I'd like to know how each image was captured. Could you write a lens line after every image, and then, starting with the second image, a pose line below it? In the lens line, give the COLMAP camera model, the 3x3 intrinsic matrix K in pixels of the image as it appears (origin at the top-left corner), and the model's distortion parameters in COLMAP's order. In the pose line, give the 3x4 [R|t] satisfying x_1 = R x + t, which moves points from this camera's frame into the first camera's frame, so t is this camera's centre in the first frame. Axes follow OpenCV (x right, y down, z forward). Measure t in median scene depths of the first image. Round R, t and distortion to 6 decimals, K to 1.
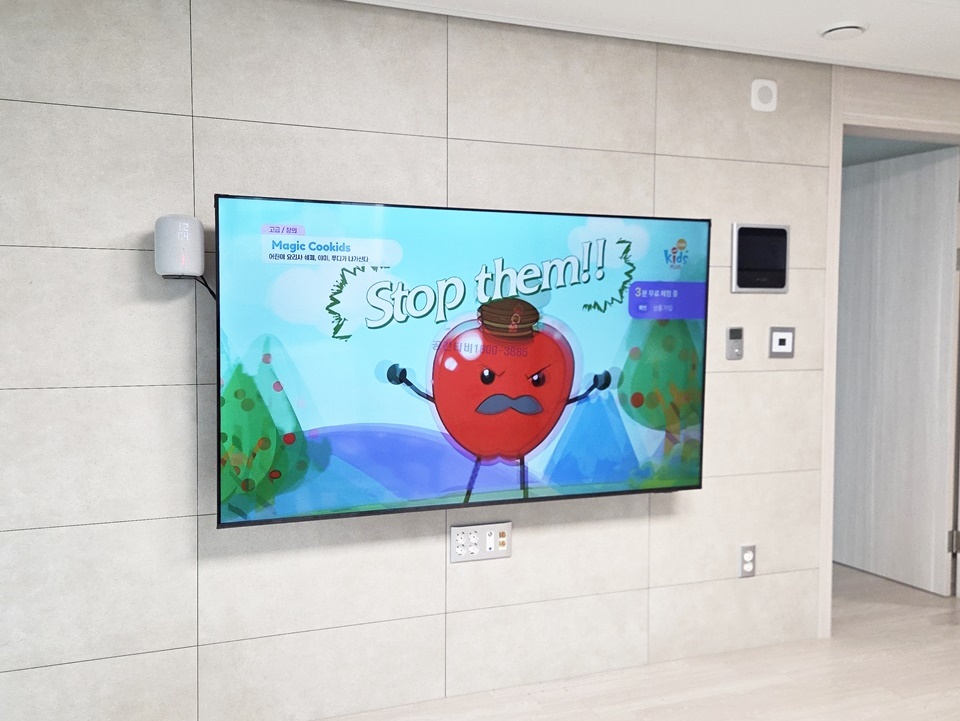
lens RADIAL K [[871.1, 0, 472.4], [0, 871.1, 354.4], [0, 0, 1]] dist [0.066361, -0.051340]
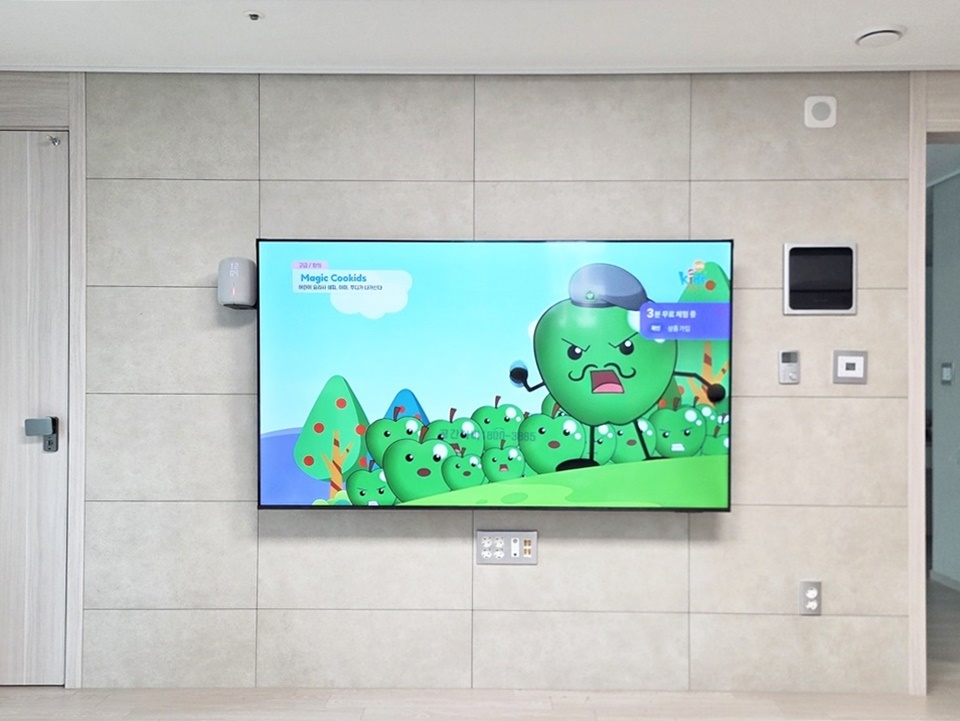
lens RADIAL K [[877.0, 0, 481.3], [0, 877.0, 375.8], [0, 0, 1]] dist [0.064837, -0.044702]
pose [[0.928584, -0.003238, -0.371108, 0.384344], [-0.017403, 0.998482, -0.052257, 0.059597], [0.370714, 0.054983, 0.927118, -0.032168]]
